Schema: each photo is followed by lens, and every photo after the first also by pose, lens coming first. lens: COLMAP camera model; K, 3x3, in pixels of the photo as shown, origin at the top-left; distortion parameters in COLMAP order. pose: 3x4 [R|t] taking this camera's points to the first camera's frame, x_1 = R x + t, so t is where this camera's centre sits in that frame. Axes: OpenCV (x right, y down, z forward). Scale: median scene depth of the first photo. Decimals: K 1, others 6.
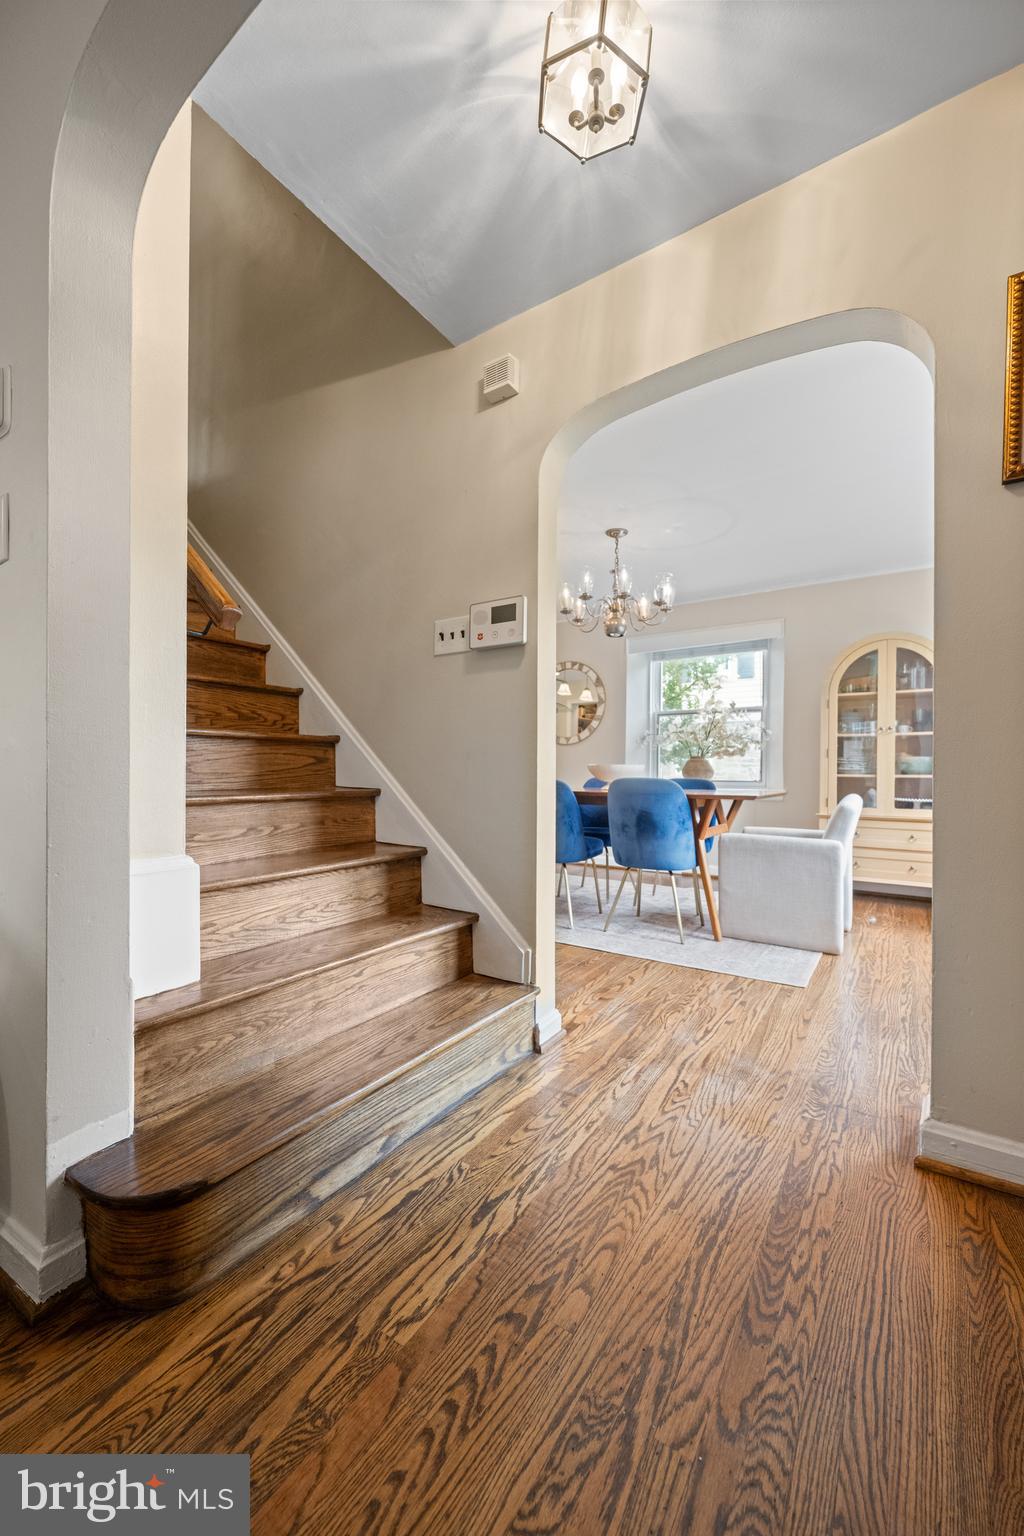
lens RADIAL K [[605.7, 0, 513.6], [0, 605.7, 771.7], [0, 0, 1]] dist [-0.001187, -0.000022]
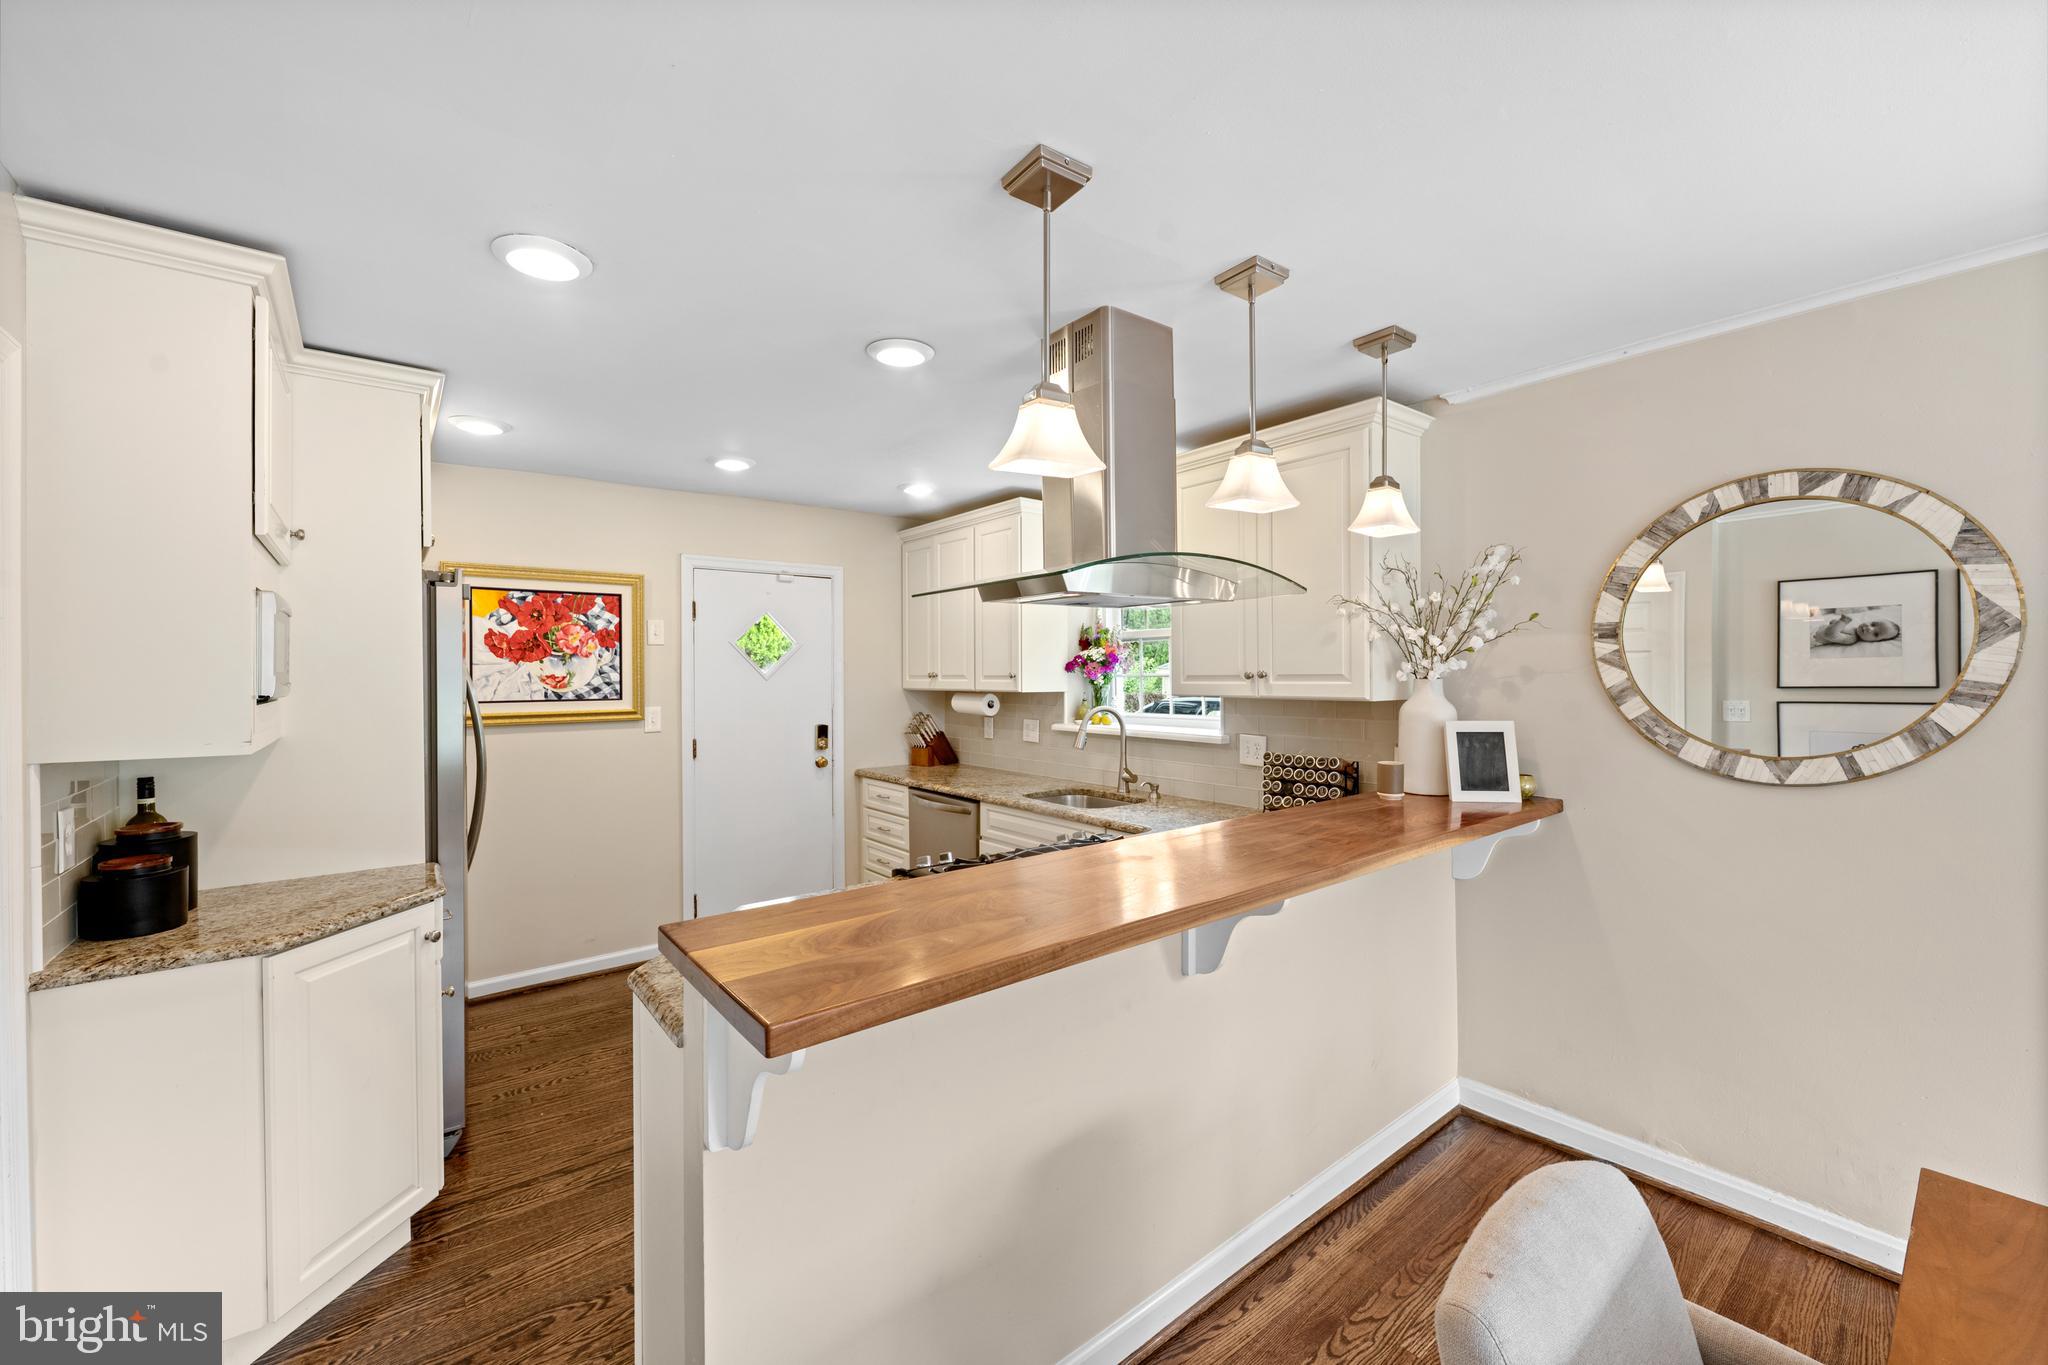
lens RADIAL K [[812.0, 0, 1020.8], [0, 812.0, 676.5], [0, 0, 1]] dist [-0.000185, -0.000078]
pose [[0.946719, -0.010699, -0.321883, -0.436601], [0.012638, 0.999912, 0.003937, -0.389360], [0.321813, -0.007795, 0.946771, 2.214145]]
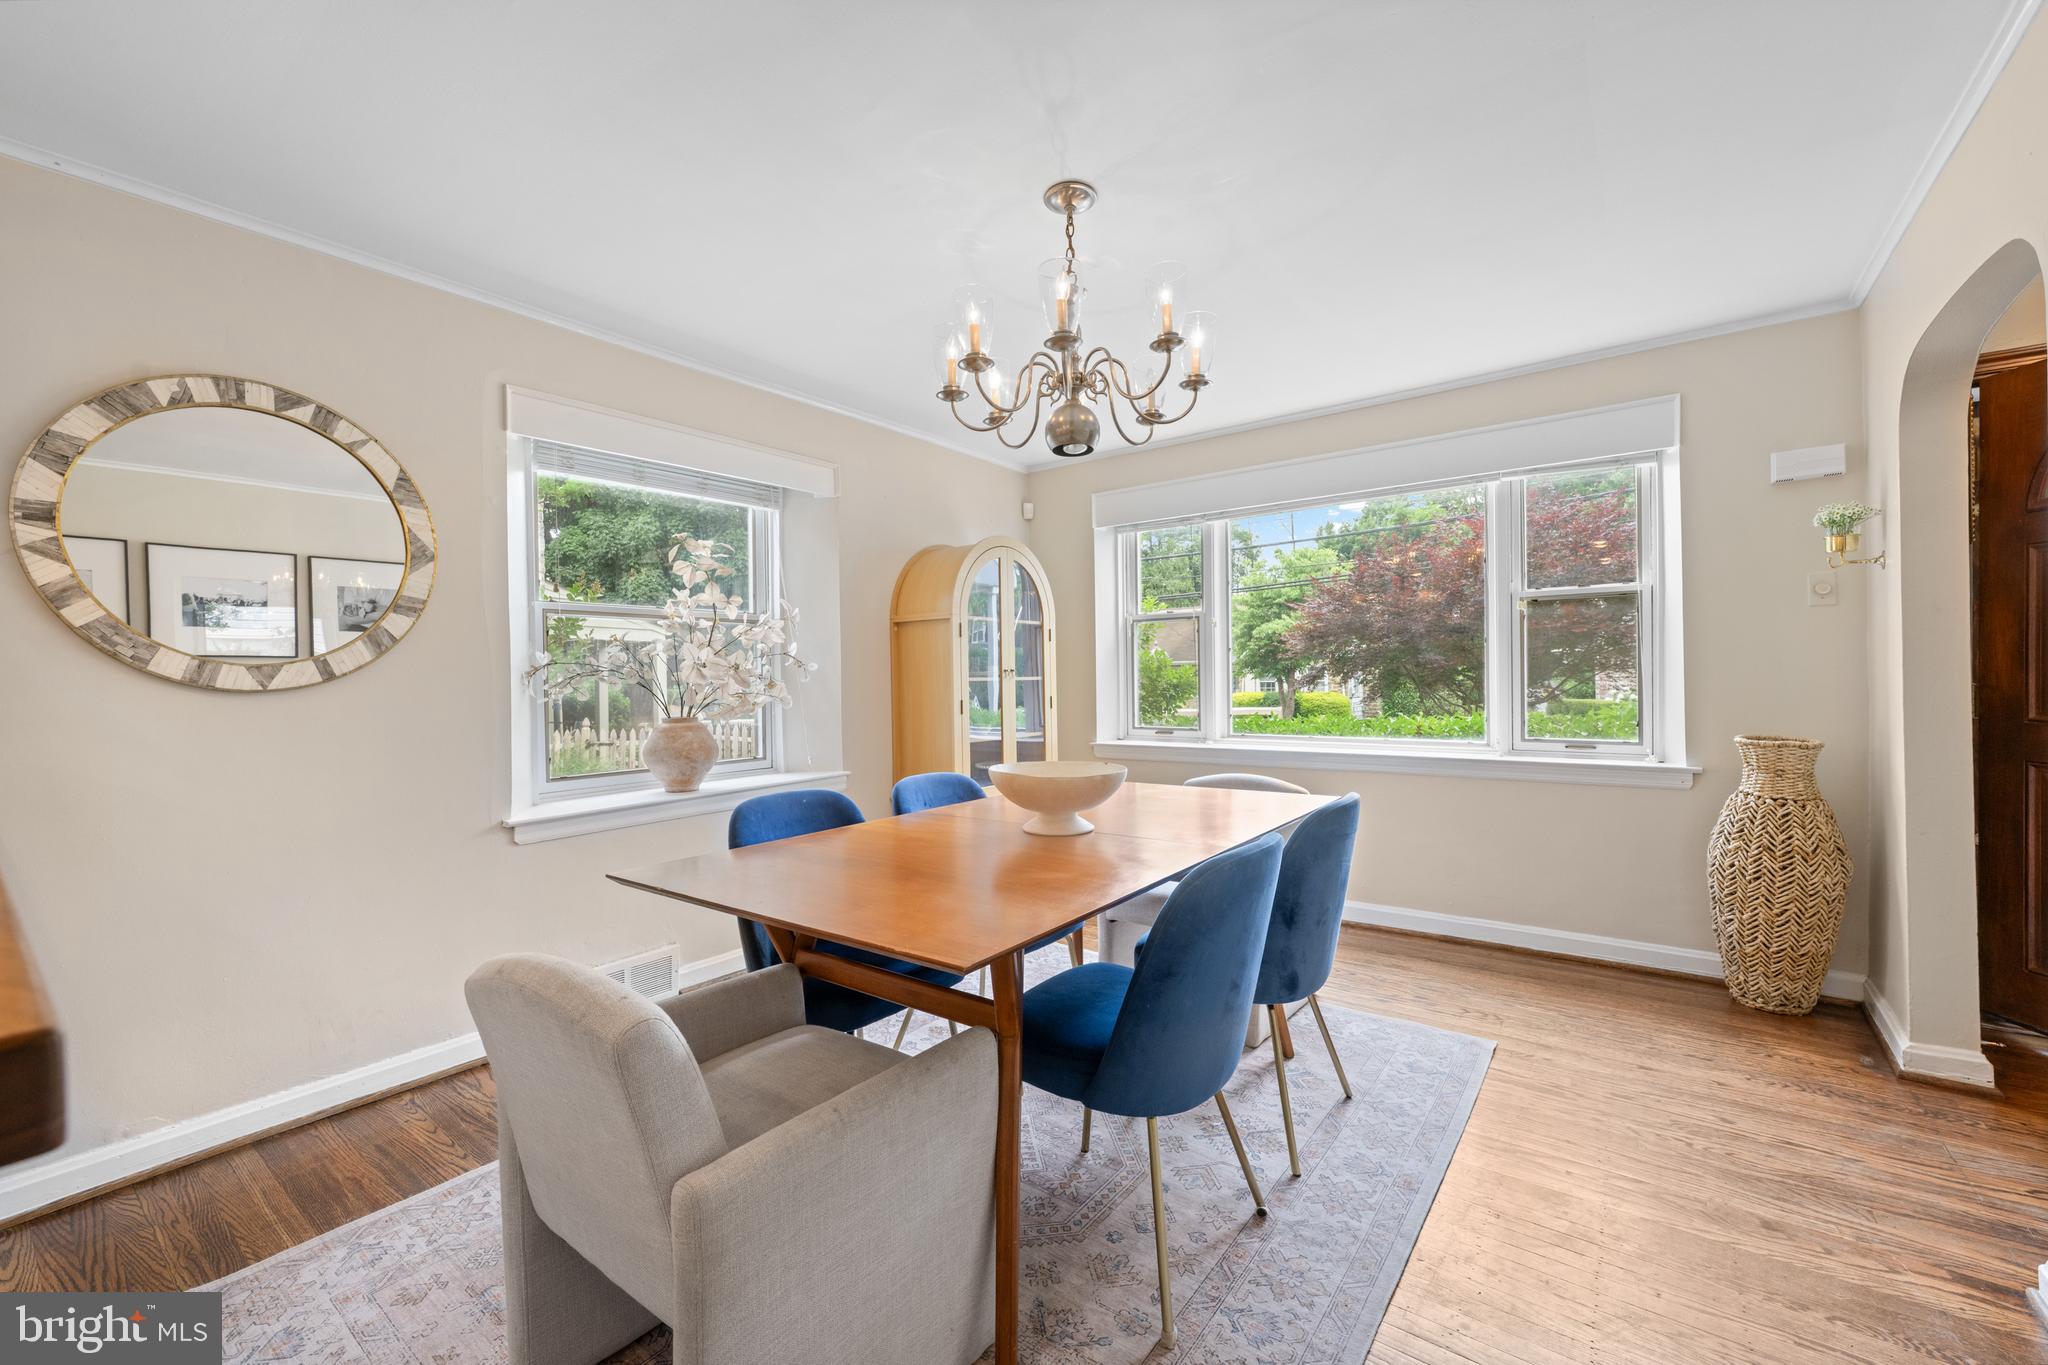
lens RADIAL K [[825.6, 0, 1015.9], [0, 825.6, 682.3], [0, 0, 1]] dist [-0.000536, 0.000271]
pose [[0.078369, -0.012380, 0.996848, -0.985741], [0.015812, 0.999813, 0.011173, -0.190595], [-0.996799, 0.014886, 0.078550, 2.533387]]
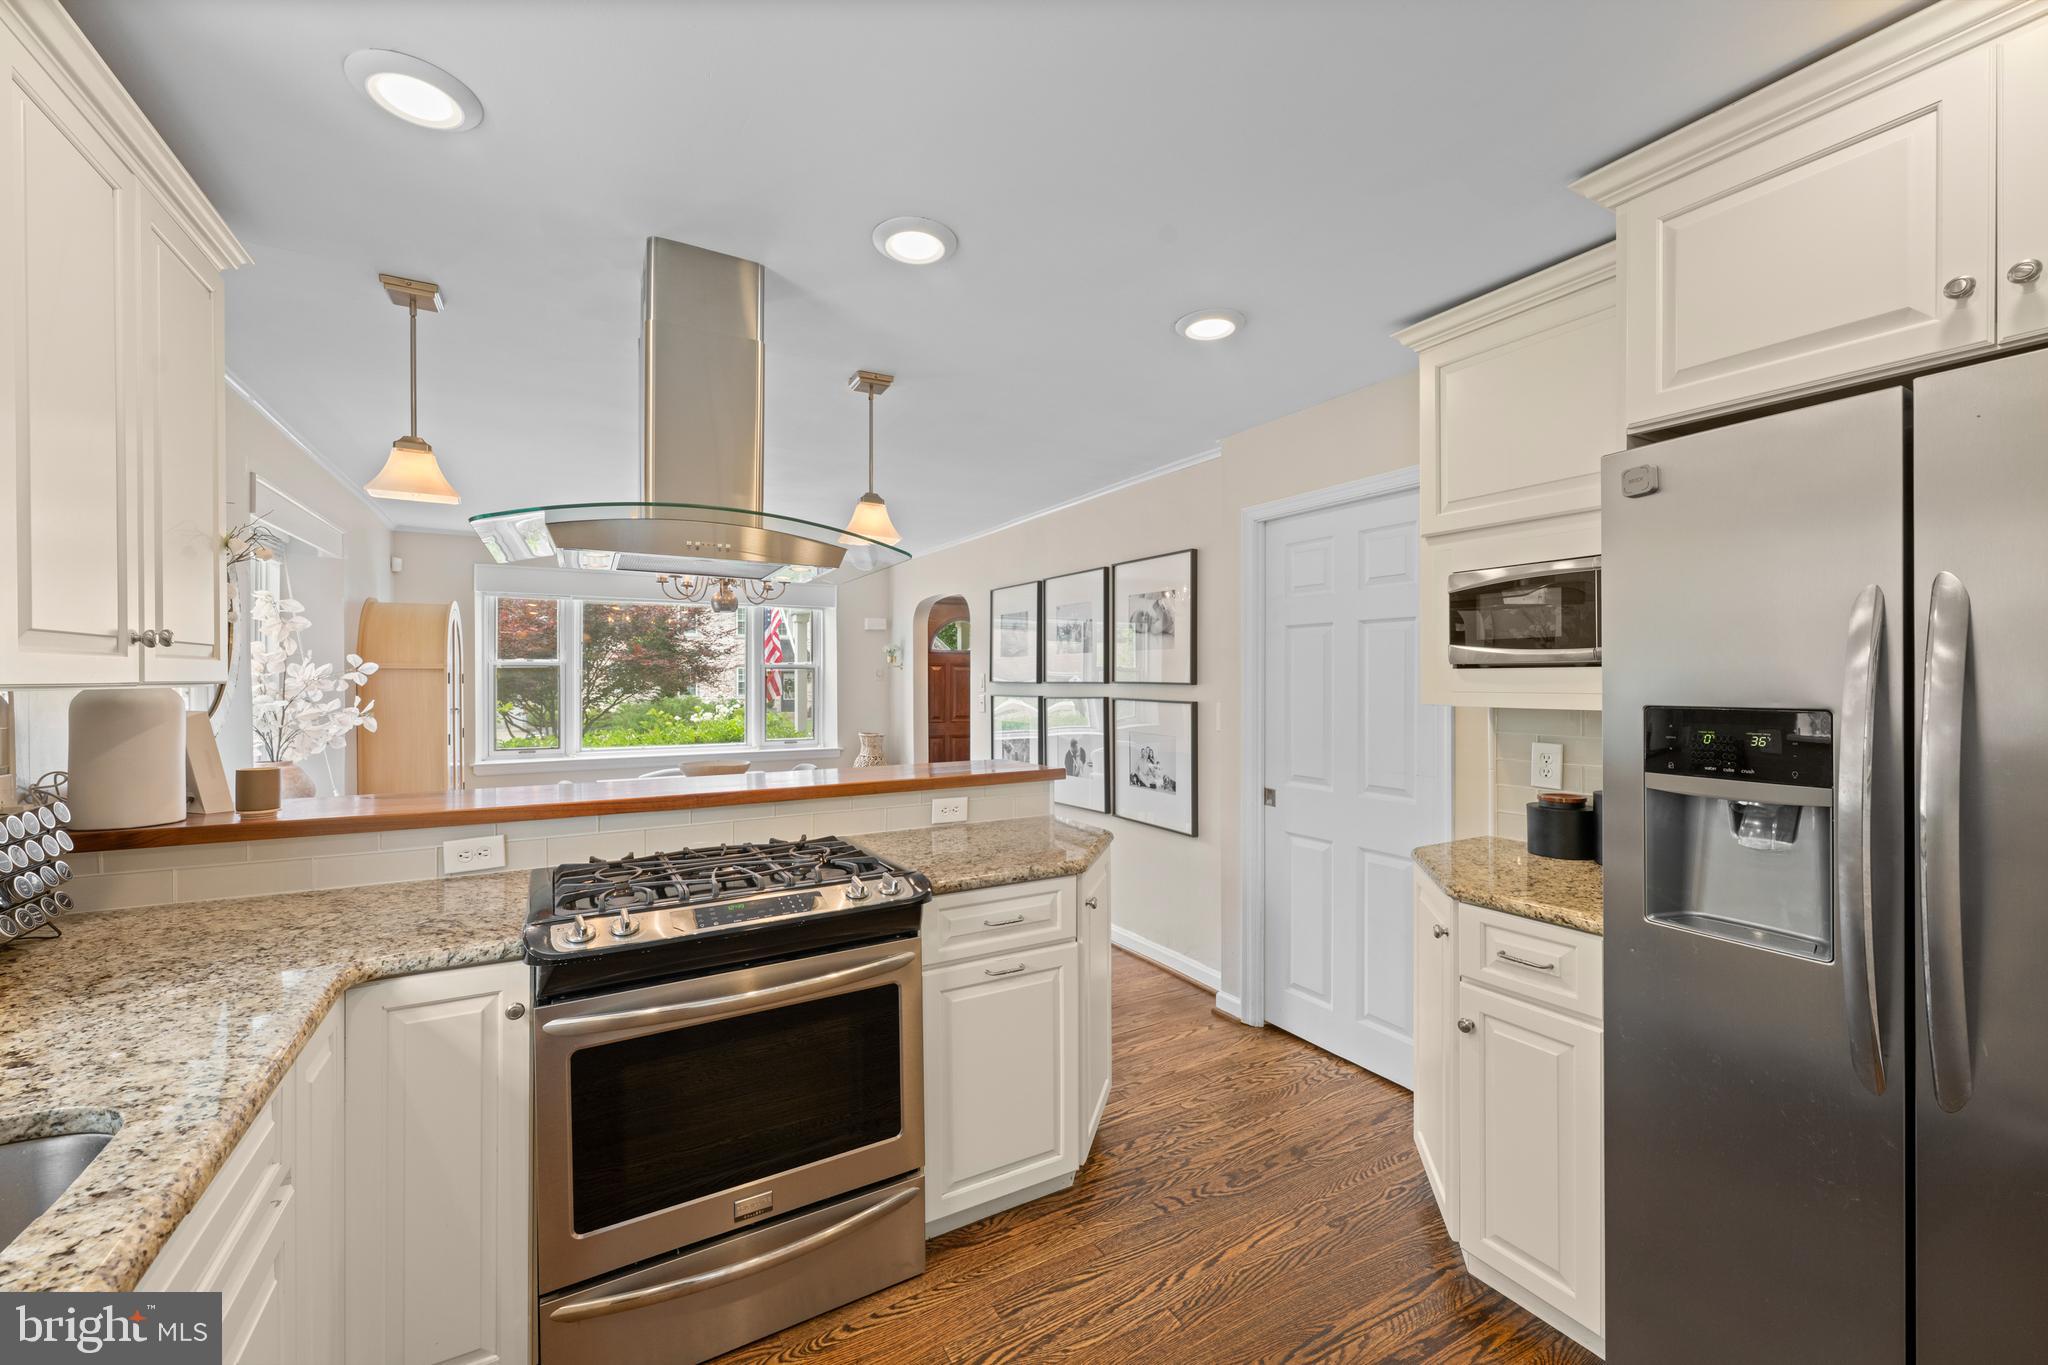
lens RADIAL K [[814.0, 0, 1023.9], [0, 814.0, 683.9], [0, 0, 1]] dist [-0.000841, -0.000023]
pose [[-0.887870, -0.008045, 0.460024, -1.884939], [-0.004440, 0.999950, 0.008917, -0.340556], [-0.460073, 0.005875, -0.887862, 4.653076]]
